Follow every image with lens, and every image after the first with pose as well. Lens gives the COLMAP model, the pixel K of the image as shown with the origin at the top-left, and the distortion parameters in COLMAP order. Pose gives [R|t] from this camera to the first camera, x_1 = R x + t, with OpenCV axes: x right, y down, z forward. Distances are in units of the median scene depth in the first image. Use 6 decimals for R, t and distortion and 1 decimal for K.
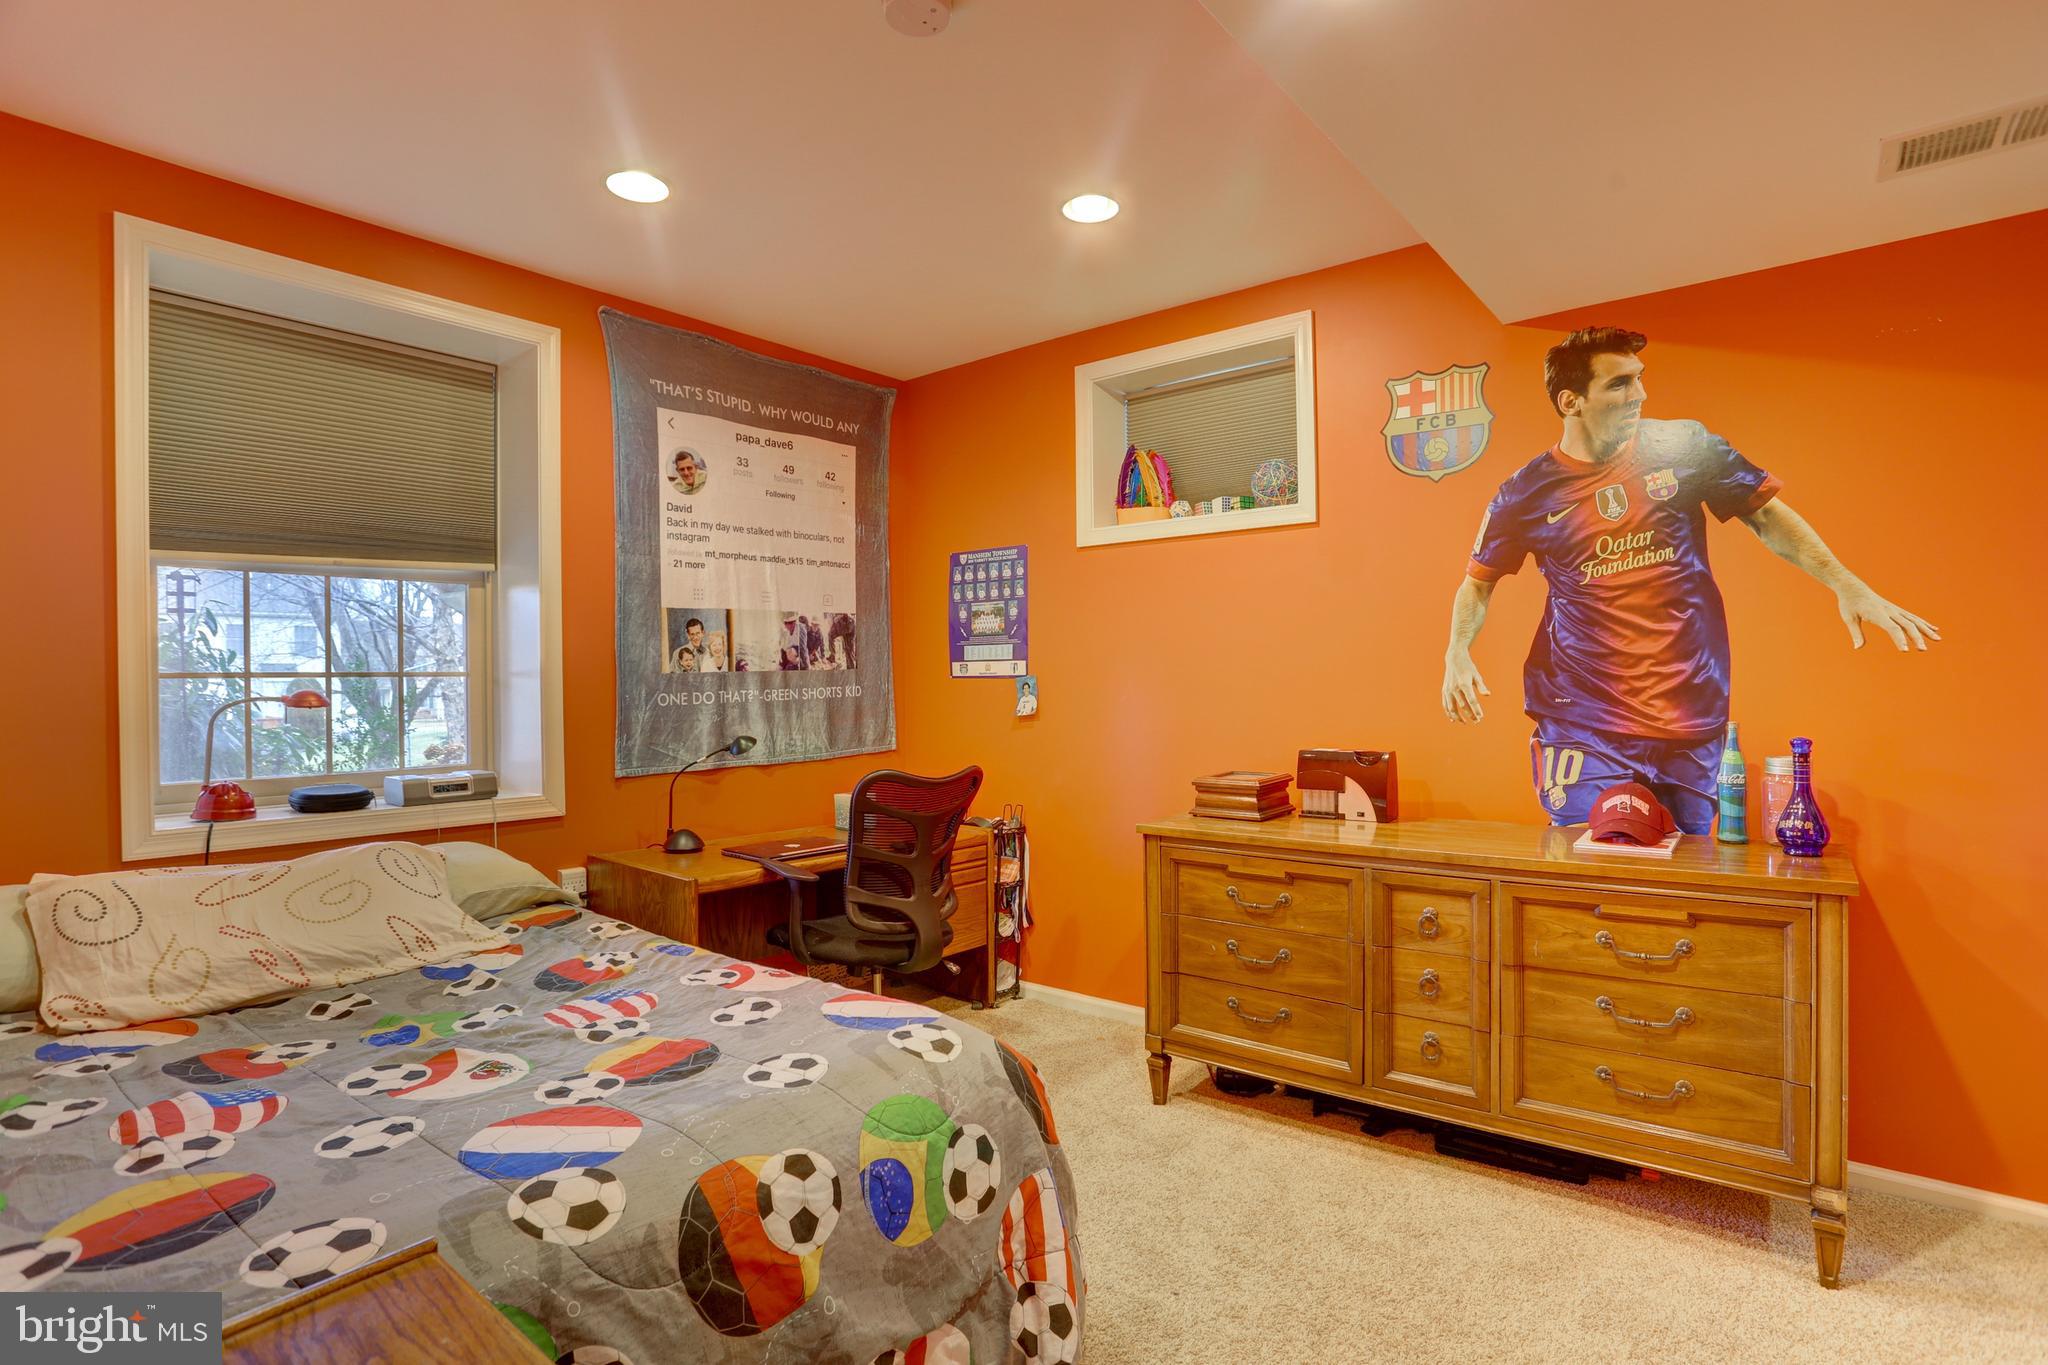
lens RADIAL K [[1013.4, 0, 1028.9], [0, 1013.4, 688.8], [0, 0, 1]] dist [-0.070949, 0.034859]
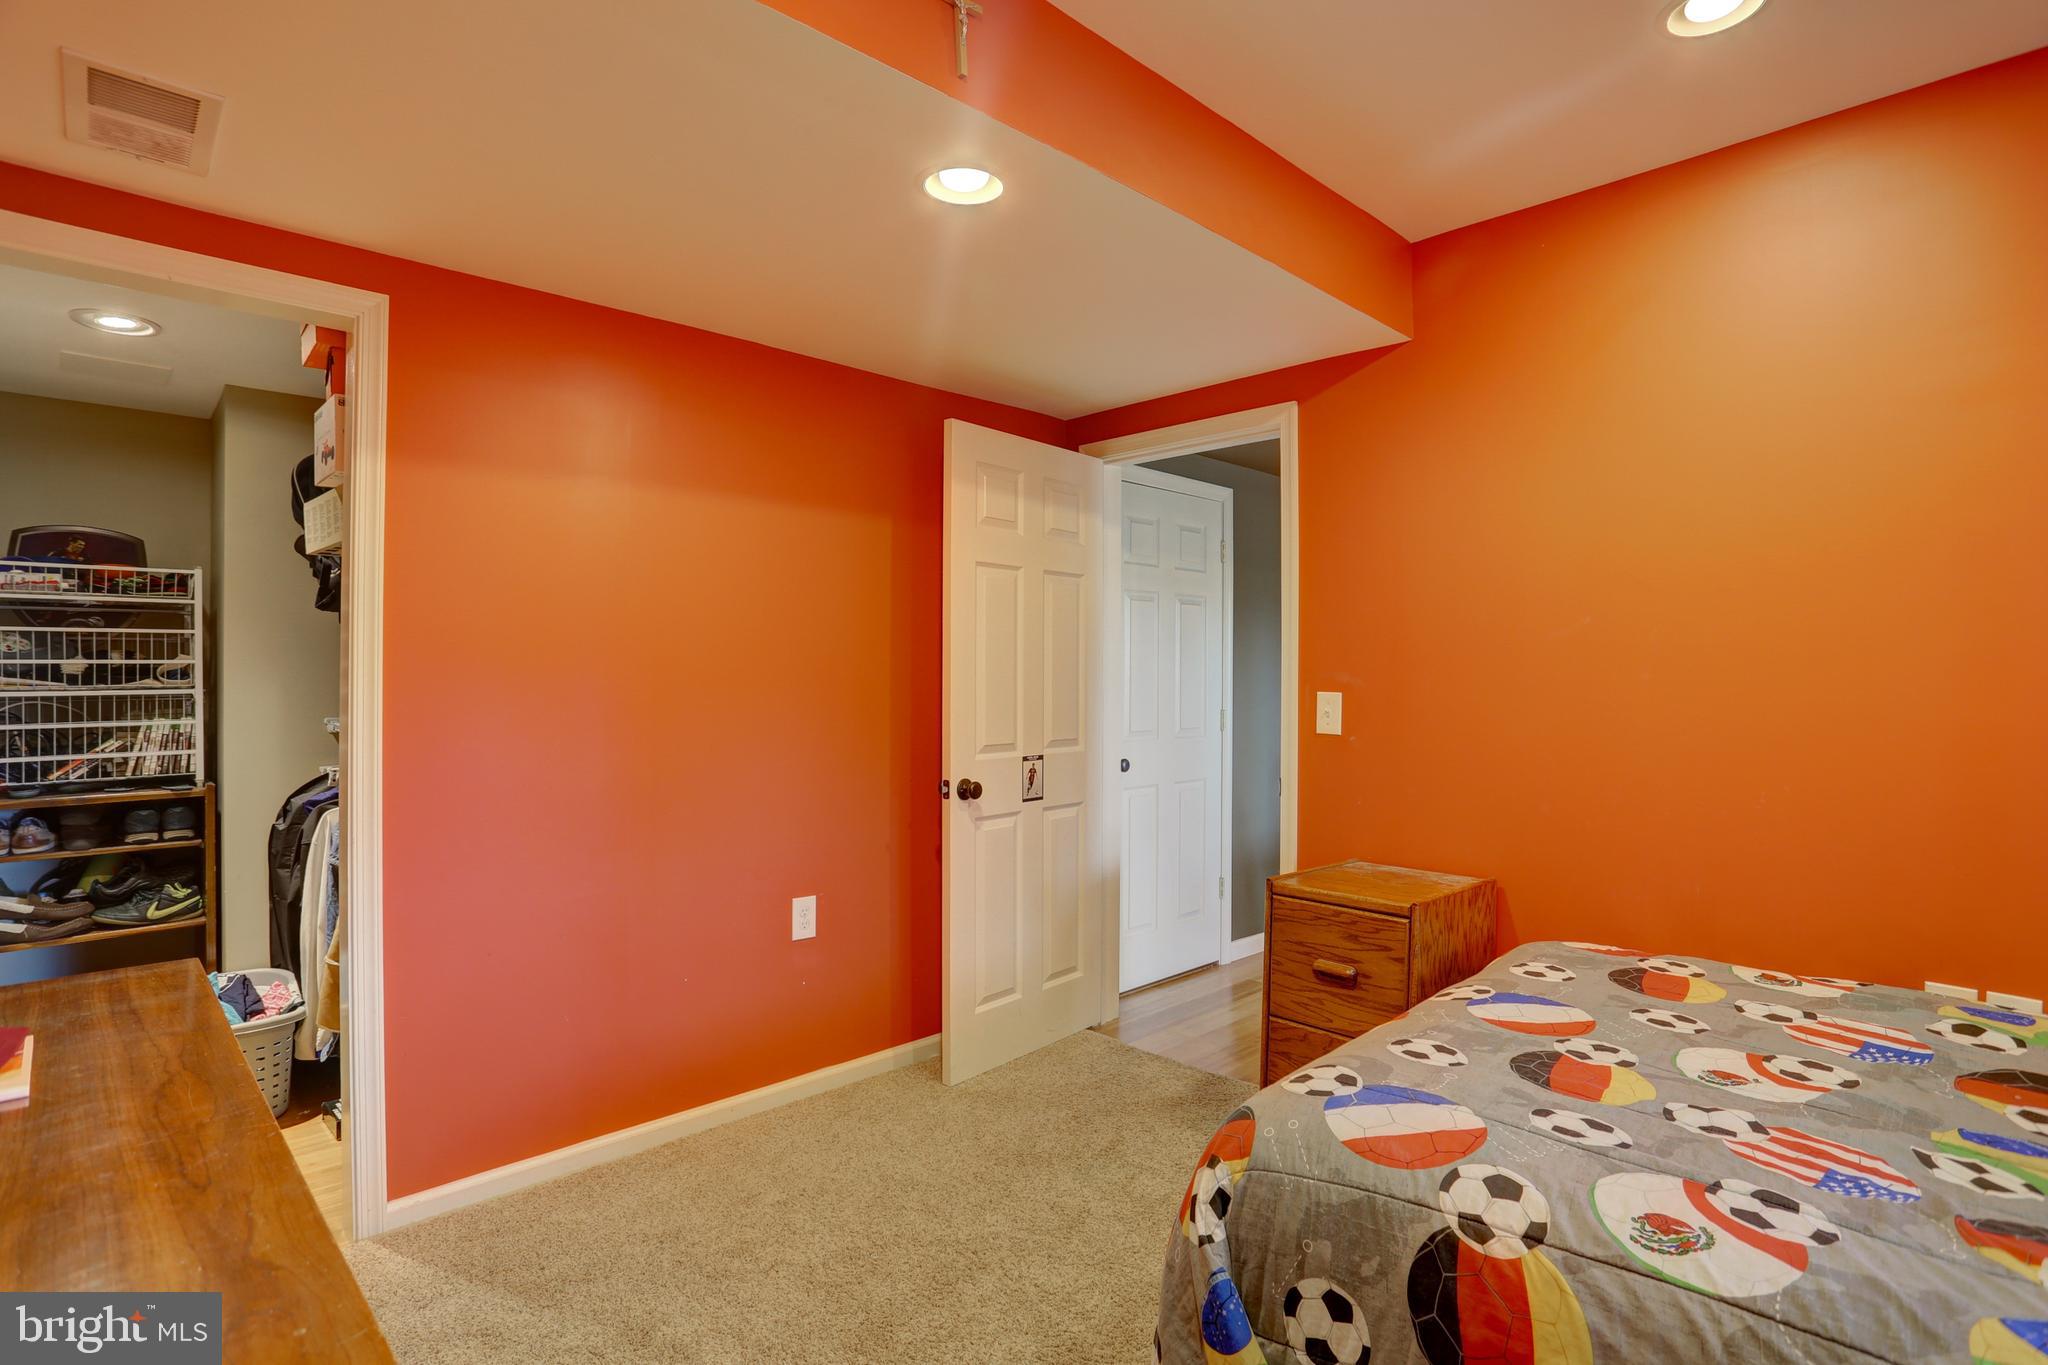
lens RADIAL K [[1013.4, 0, 1028.9], [0, 1013.4, 688.8], [0, 0, 1]] dist [-0.070949, 0.034859]
pose [[-0.991882, 0.006663, 0.126990, 0.055059], [0.008458, 0.999872, 0.013602, -0.043806], [-0.126883, 0.014566, -0.991811, 2.217626]]
